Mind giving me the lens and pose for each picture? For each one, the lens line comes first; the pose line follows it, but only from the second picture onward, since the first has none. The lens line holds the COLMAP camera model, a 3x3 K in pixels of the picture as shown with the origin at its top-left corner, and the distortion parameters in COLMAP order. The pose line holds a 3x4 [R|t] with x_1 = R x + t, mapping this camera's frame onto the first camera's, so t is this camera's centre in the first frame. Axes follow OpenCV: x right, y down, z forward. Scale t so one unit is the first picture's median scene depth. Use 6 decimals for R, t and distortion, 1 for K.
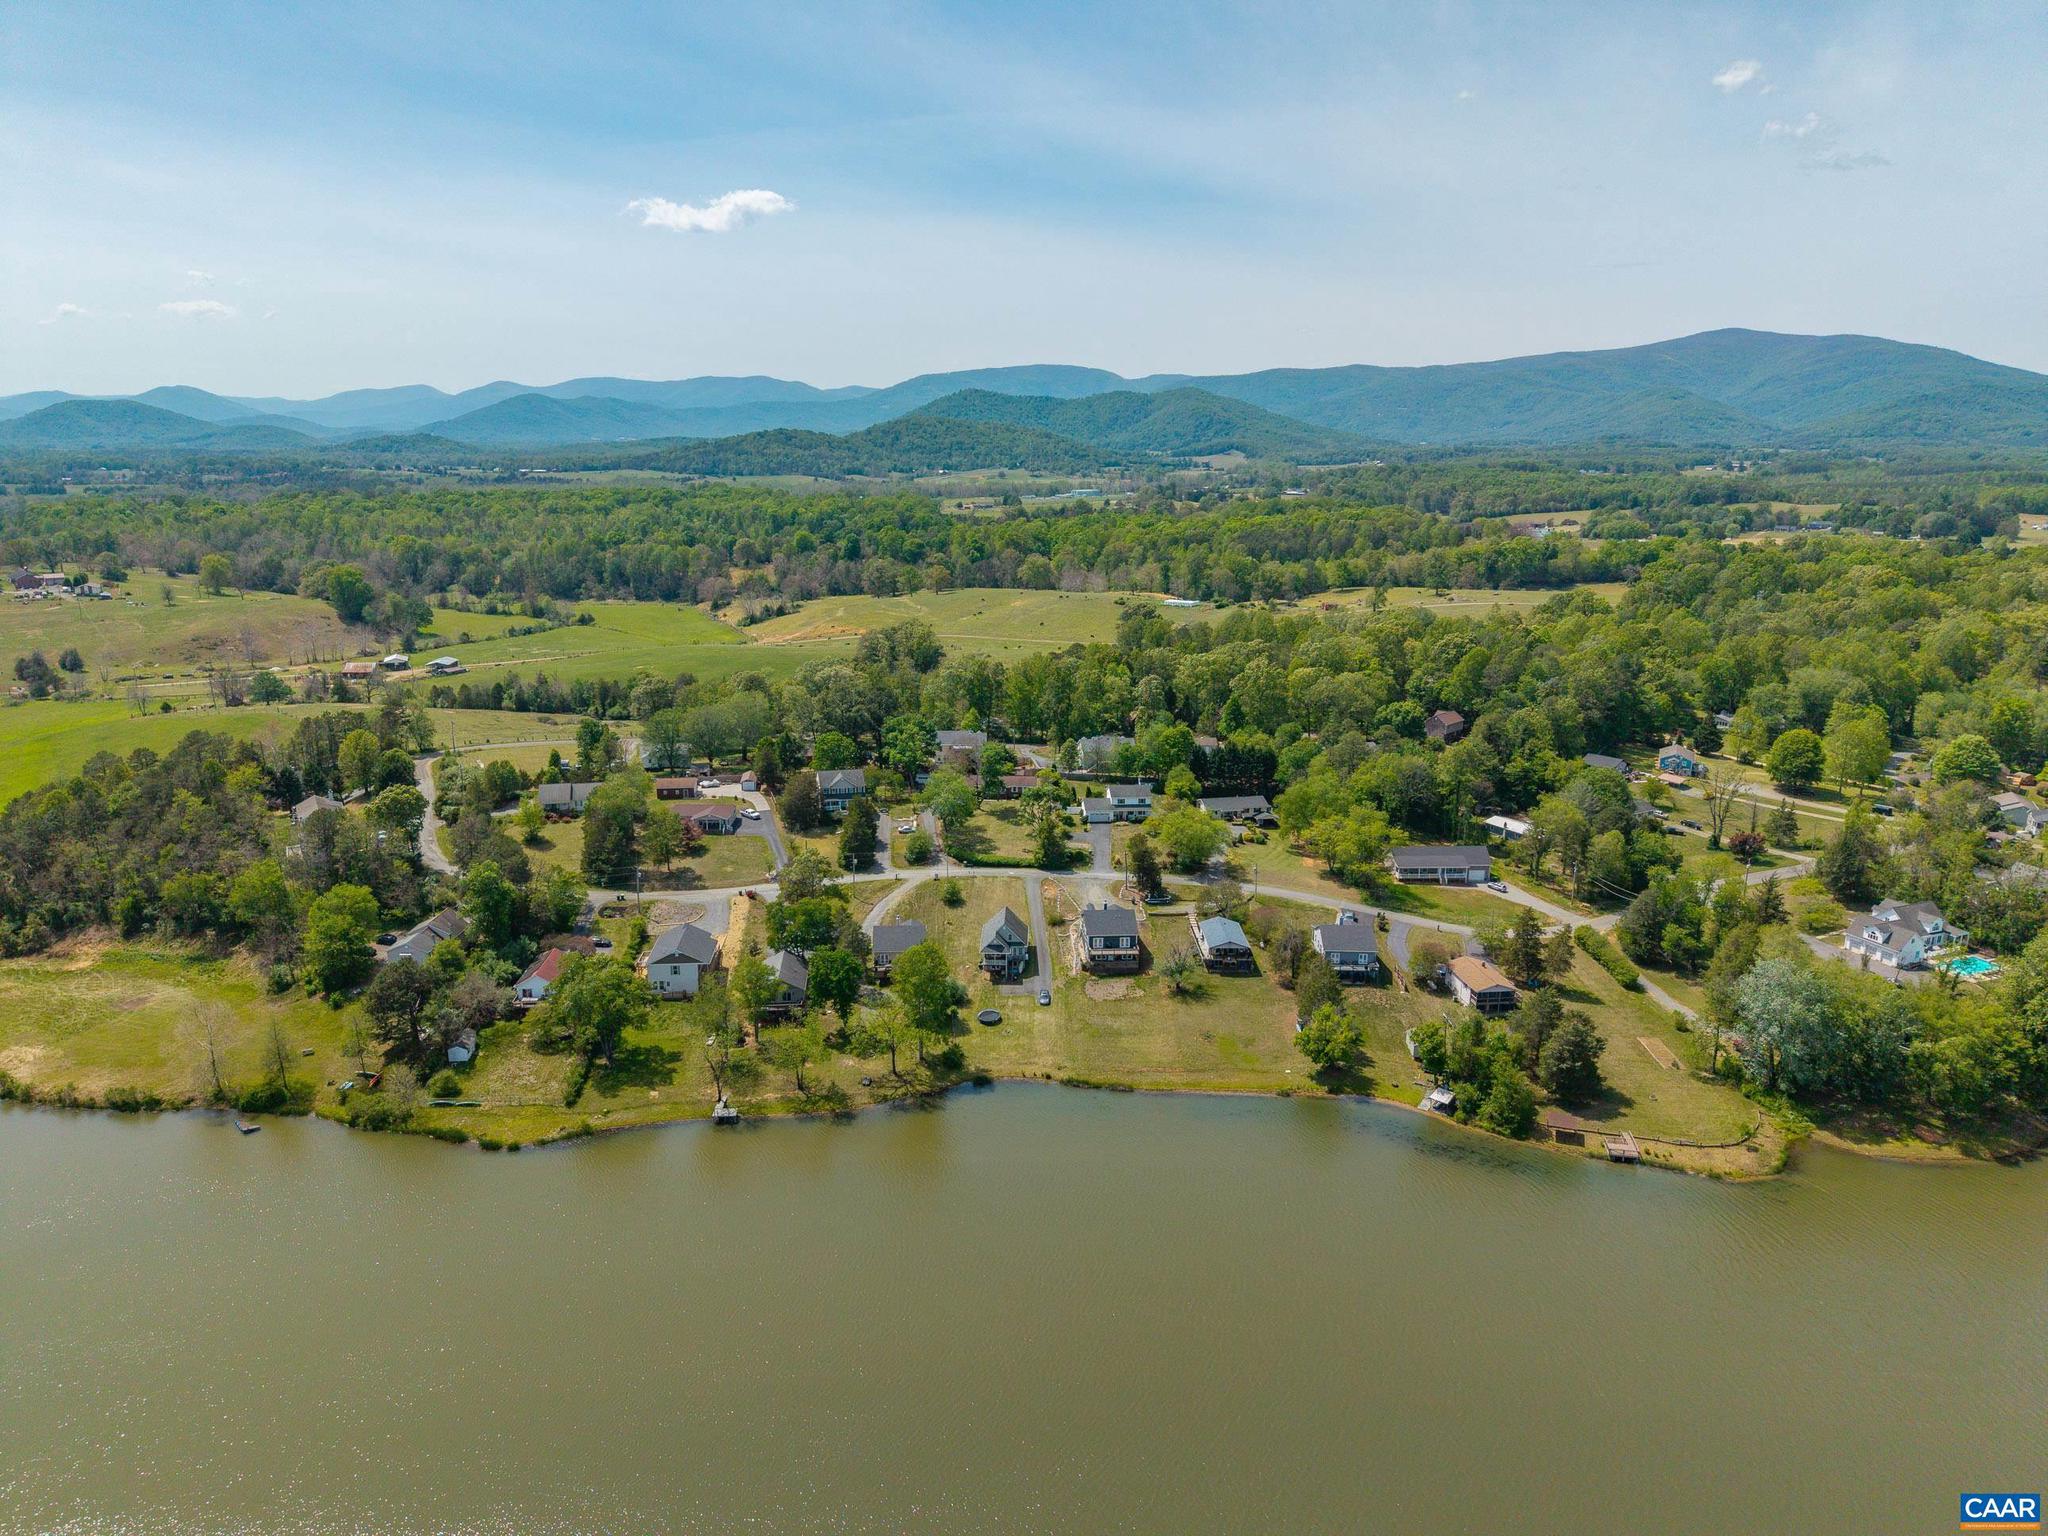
lens RADIAL K [[1360.1, 0, 1019.8], [0, 1360.1, 790.1], [0, 0, 1]] dist [0.041240, -0.054205]
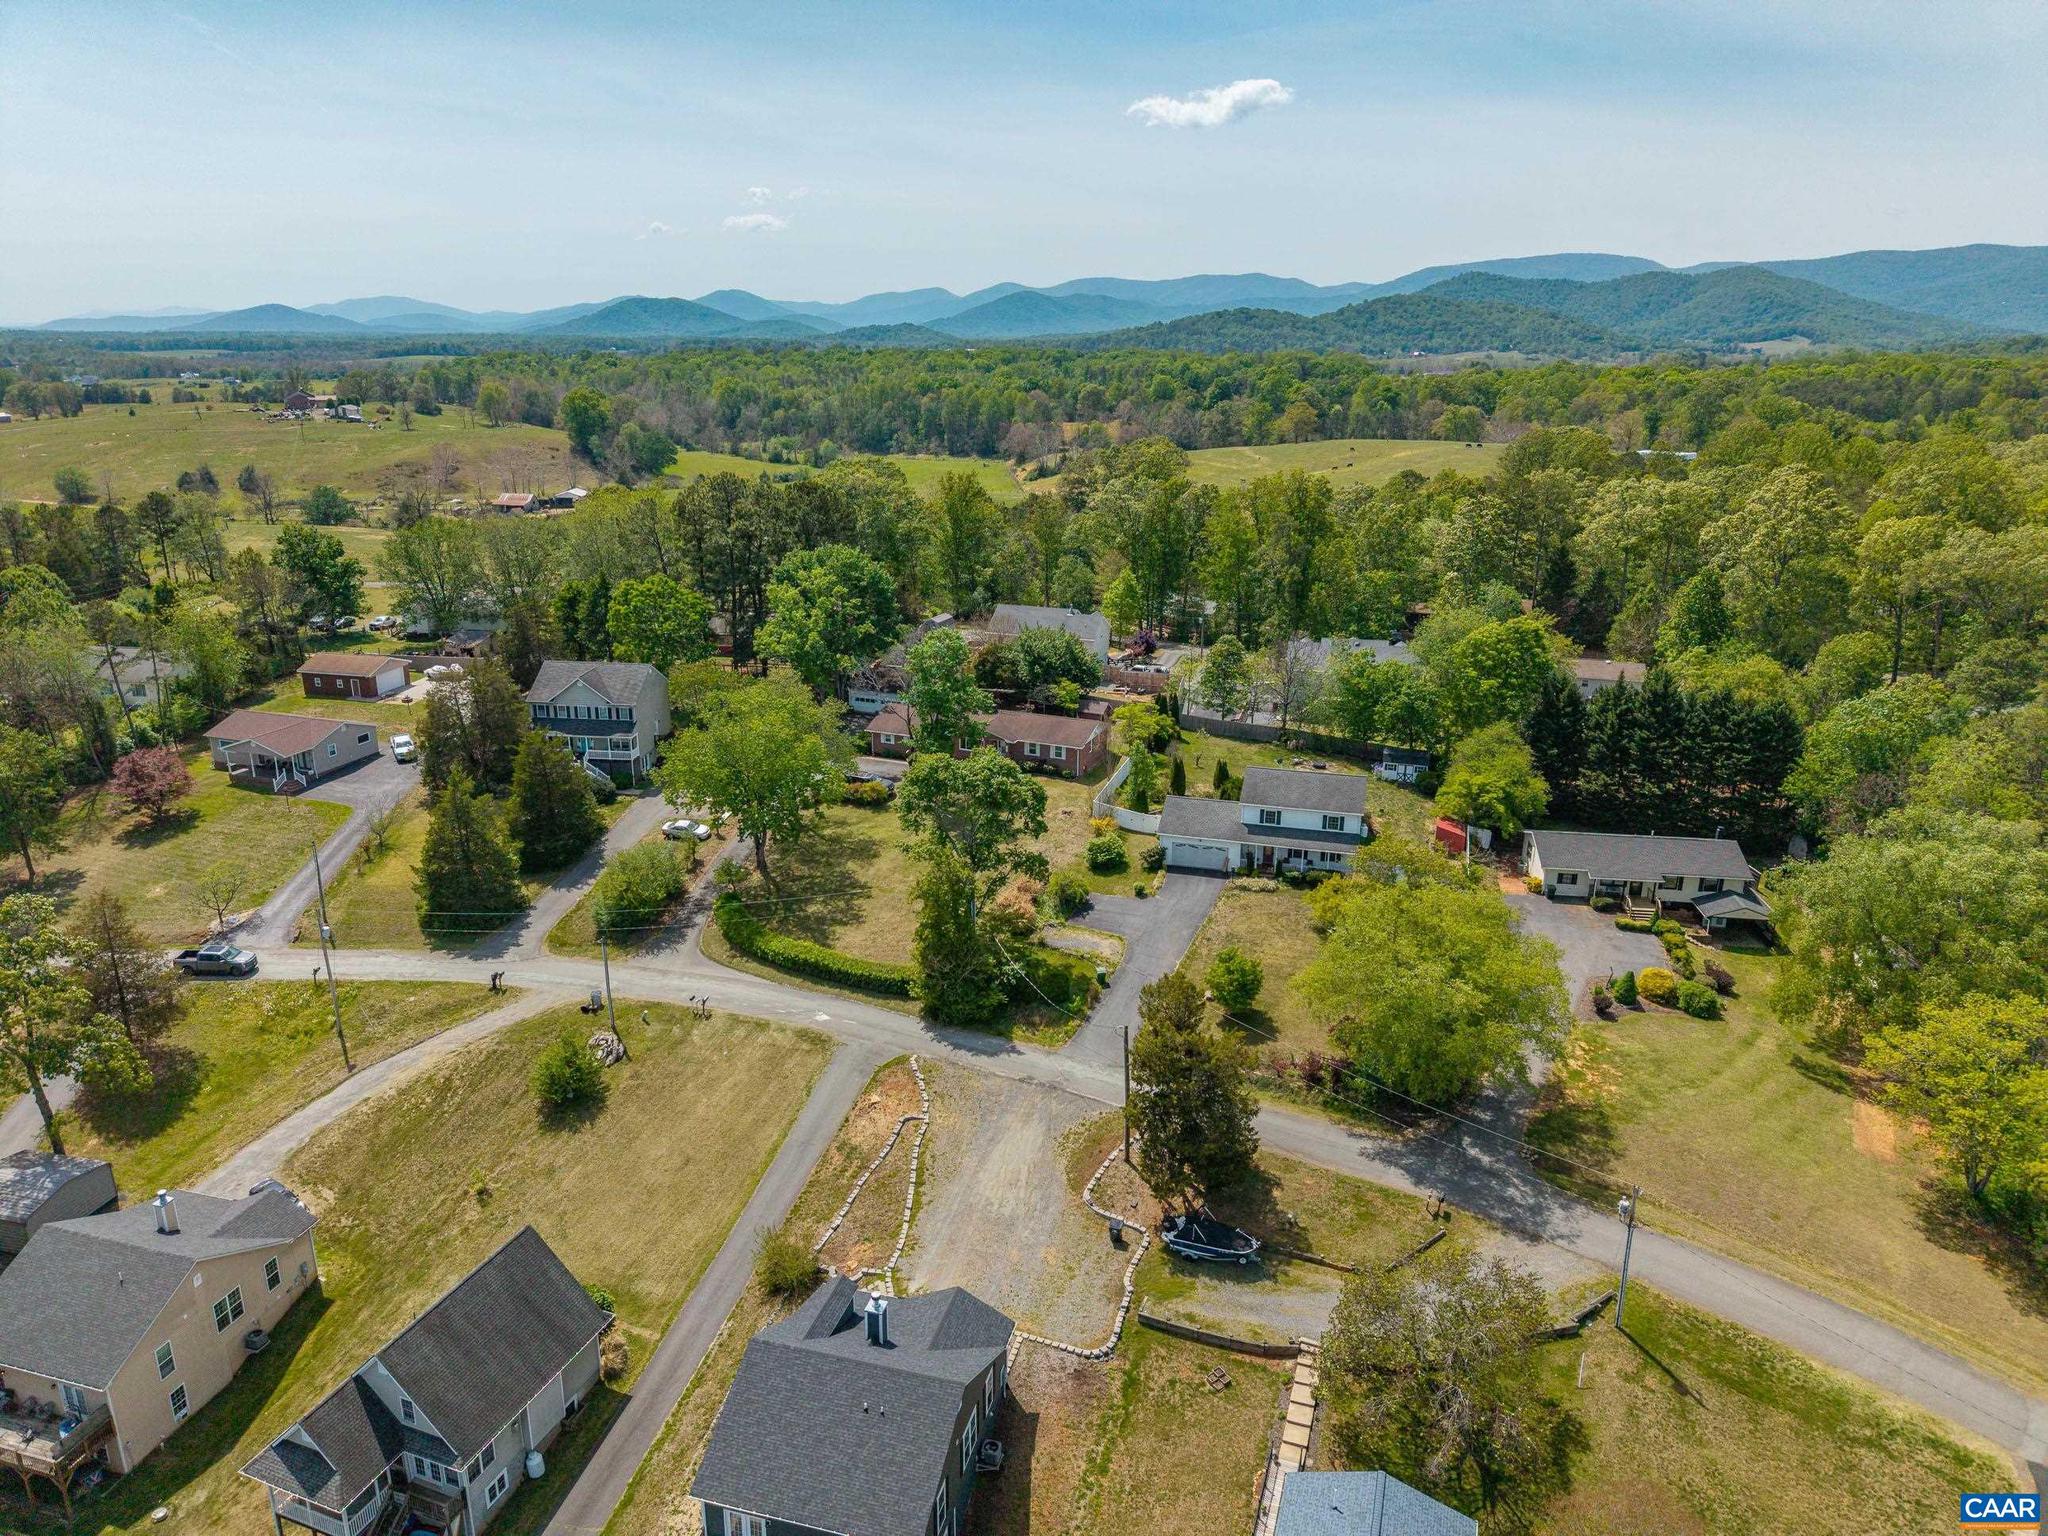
lens RADIAL K [[1360.1, 0, 1019.8], [0, 1360.1, 790.1], [0, 0, 1]] dist [0.041240, -0.054205]
pose [[0.941179, 0.107996, -0.320186, 0.112637], [-0.087191, 0.993081, 0.078662, -0.018191], [0.326465, -0.046118, 0.944083, 0.592595]]
